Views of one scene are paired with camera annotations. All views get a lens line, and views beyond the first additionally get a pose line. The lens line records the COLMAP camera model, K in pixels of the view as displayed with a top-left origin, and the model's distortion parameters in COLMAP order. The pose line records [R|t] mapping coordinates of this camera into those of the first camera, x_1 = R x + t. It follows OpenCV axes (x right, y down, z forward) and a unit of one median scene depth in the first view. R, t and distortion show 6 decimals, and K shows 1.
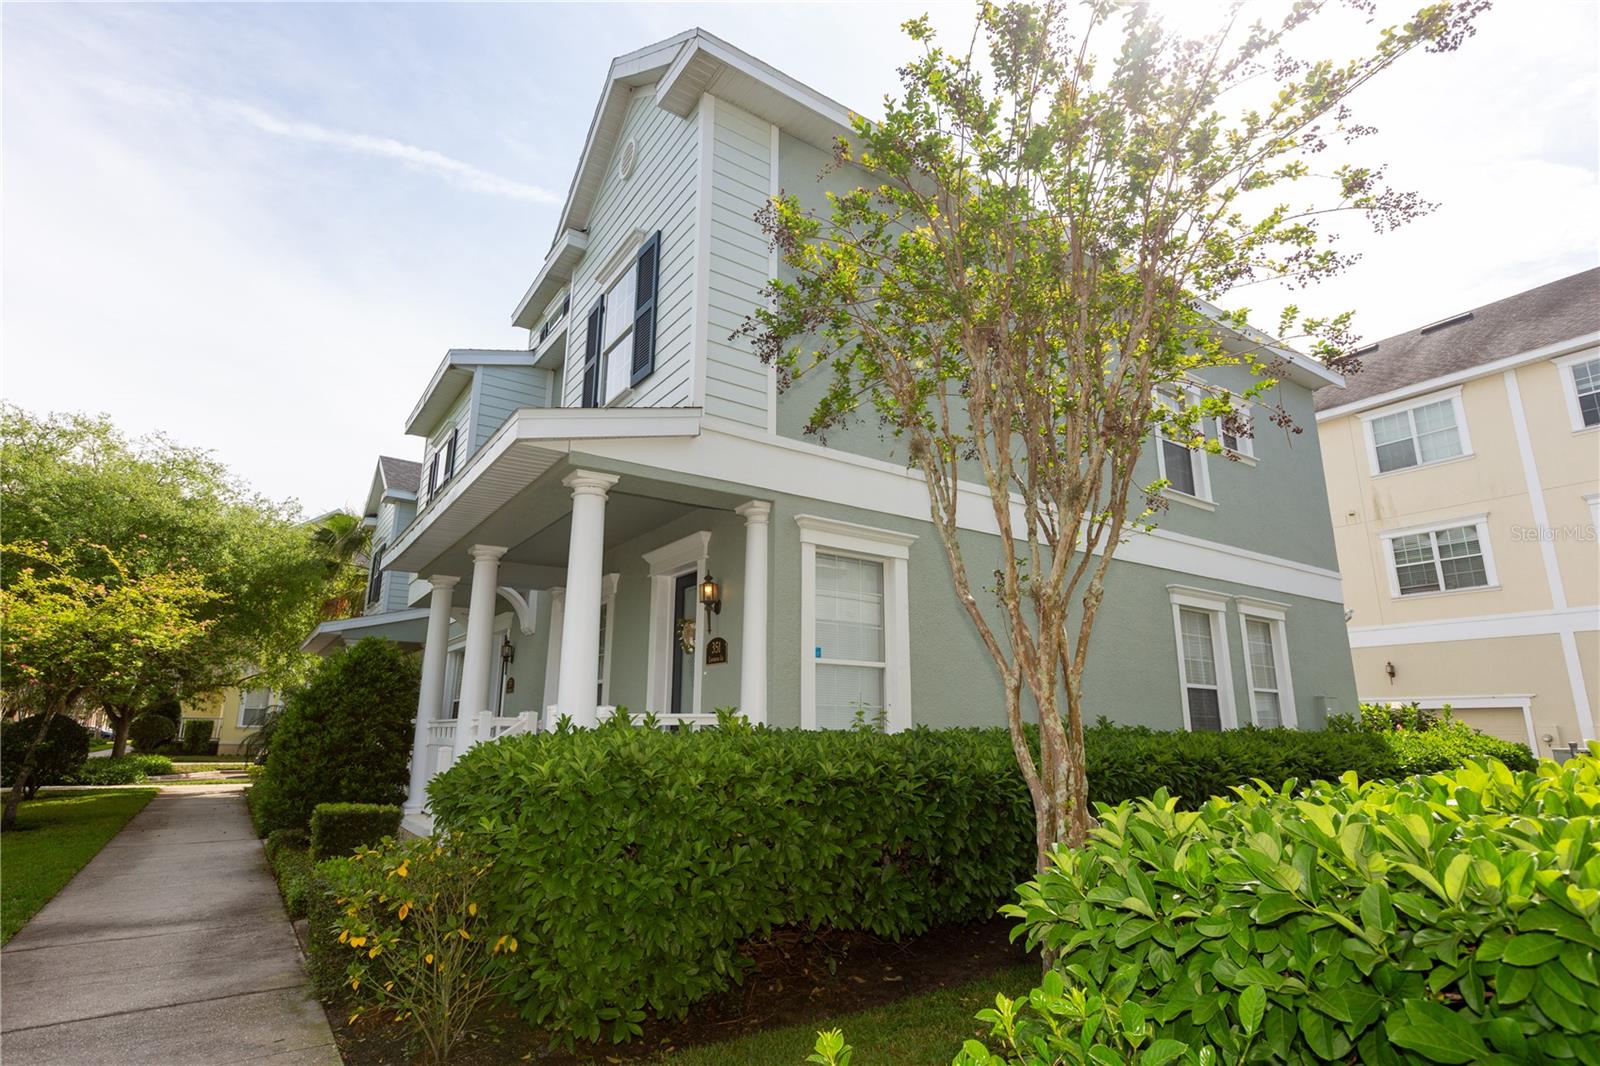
lens RADIAL K [[838.7, 0, 803.4], [0, 838.7, 534.1], [0, 0, 1]] dist [0.010293, -0.000027]
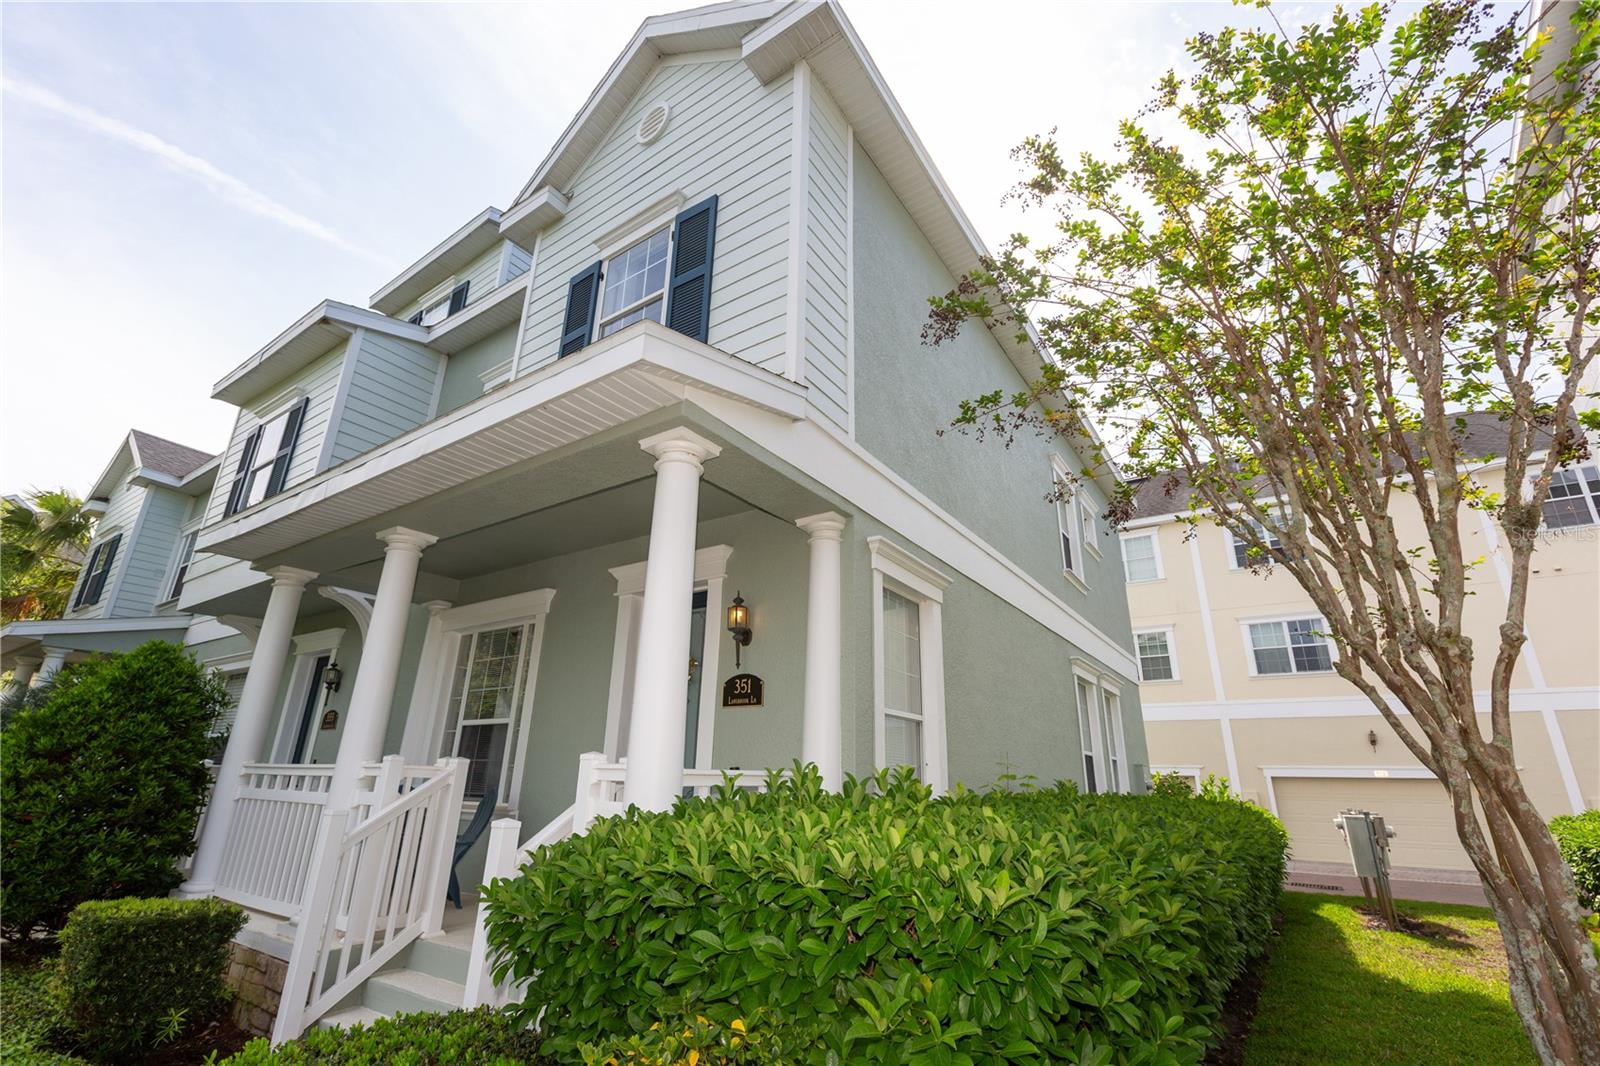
lens RADIAL K [[713.1, 0, 793.3], [0, 713.1, 538.1], [0, 0, 1]] dist [0.002691, -0.000529]
pose [[0.932085, 0.135299, 0.336024, -0.247260], [-0.102753, 0.988278, -0.112906, 0.052738], [-0.347361, 0.070710, 0.935062, 0.257475]]
